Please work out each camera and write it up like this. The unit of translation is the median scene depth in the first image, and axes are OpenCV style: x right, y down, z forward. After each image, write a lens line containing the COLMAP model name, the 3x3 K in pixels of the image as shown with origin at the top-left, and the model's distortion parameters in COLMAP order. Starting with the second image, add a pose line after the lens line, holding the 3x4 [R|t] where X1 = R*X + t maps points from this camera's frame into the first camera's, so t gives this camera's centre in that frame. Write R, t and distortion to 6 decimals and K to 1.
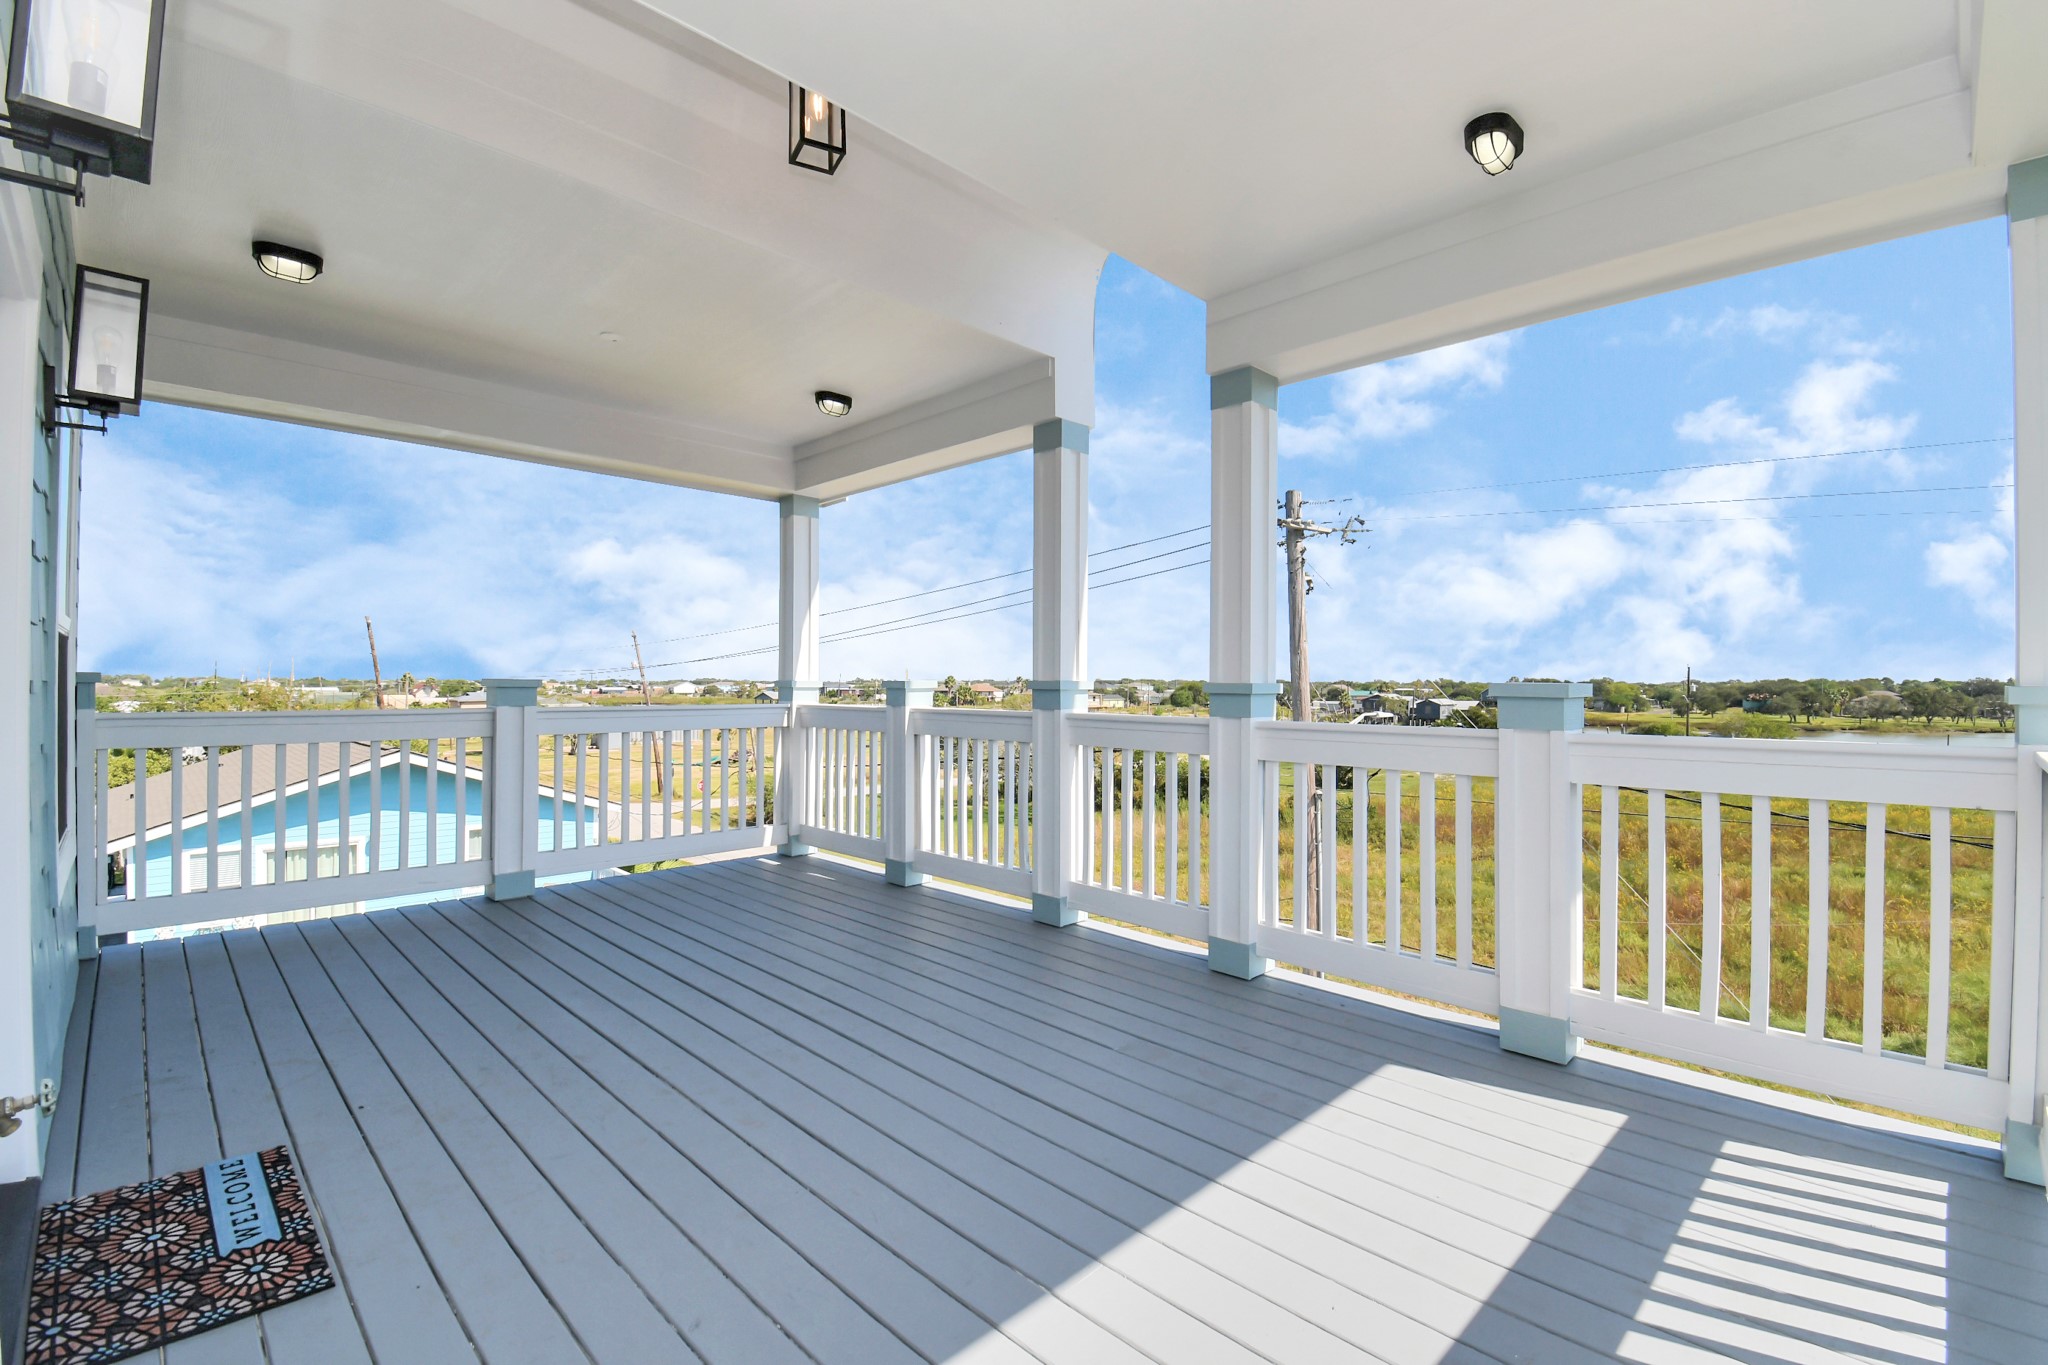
lens RADIAL K [[907.9, 0, 1019.9], [0, 907.9, 710.7], [0, 0, 1]] dist [0.012704, -0.019909]
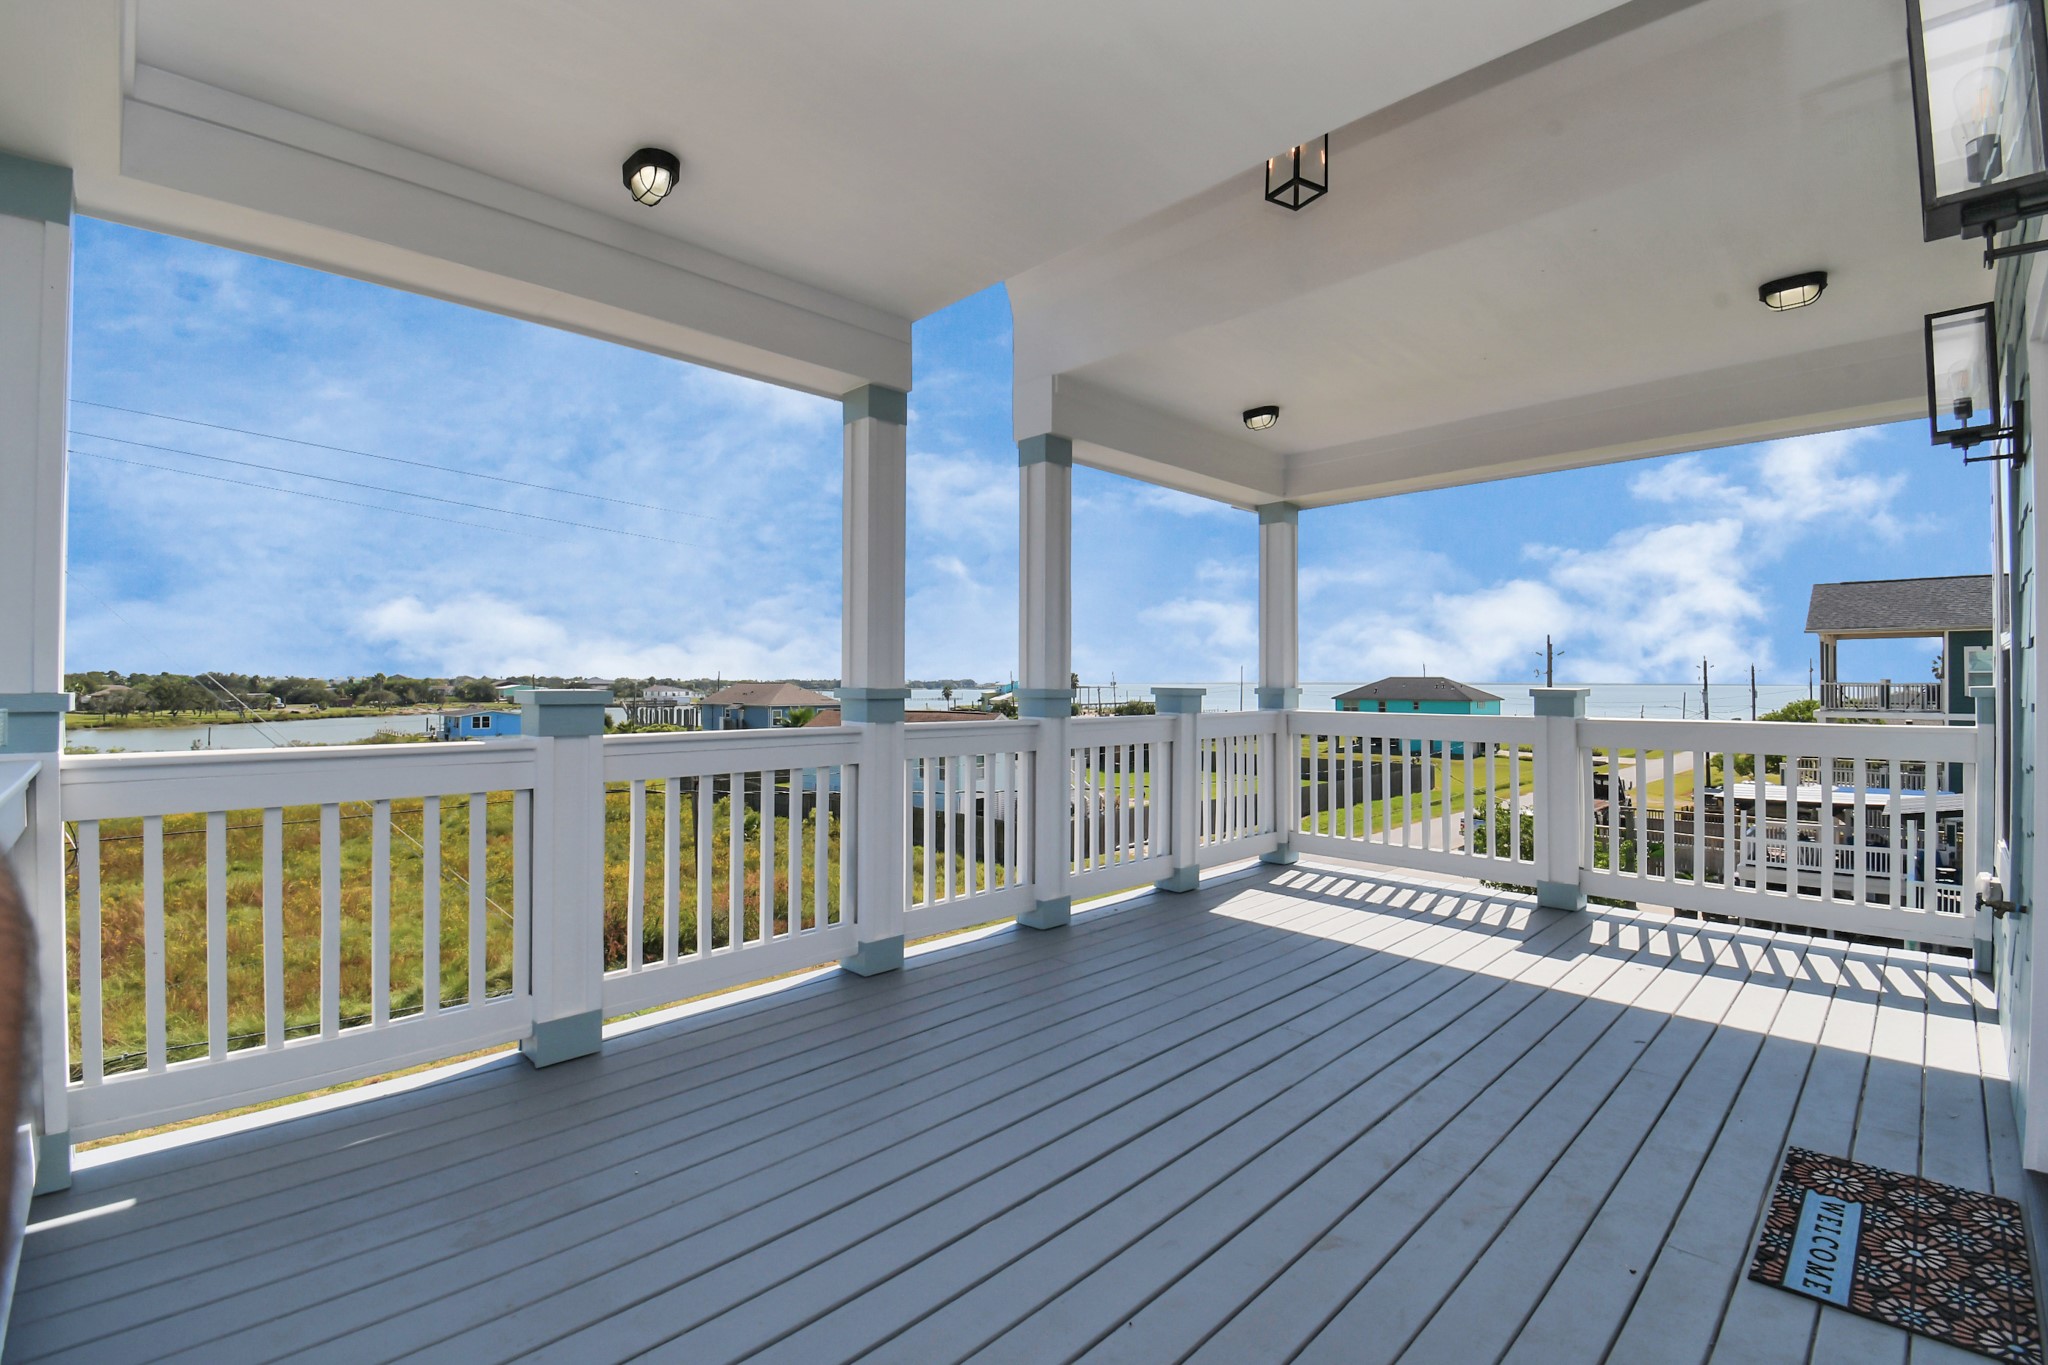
lens RADIAL K [[937.1, 0, 1032.4], [0, 937.1, 687.7], [0, 0, 1]] dist [0.014896, -0.022230]
pose [[-0.026624, 0.000415, 0.999645, -1.805588], [0.017436, 0.999848, 0.000049, -0.060609], [-0.999493, 0.017431, -0.026628, 1.833652]]
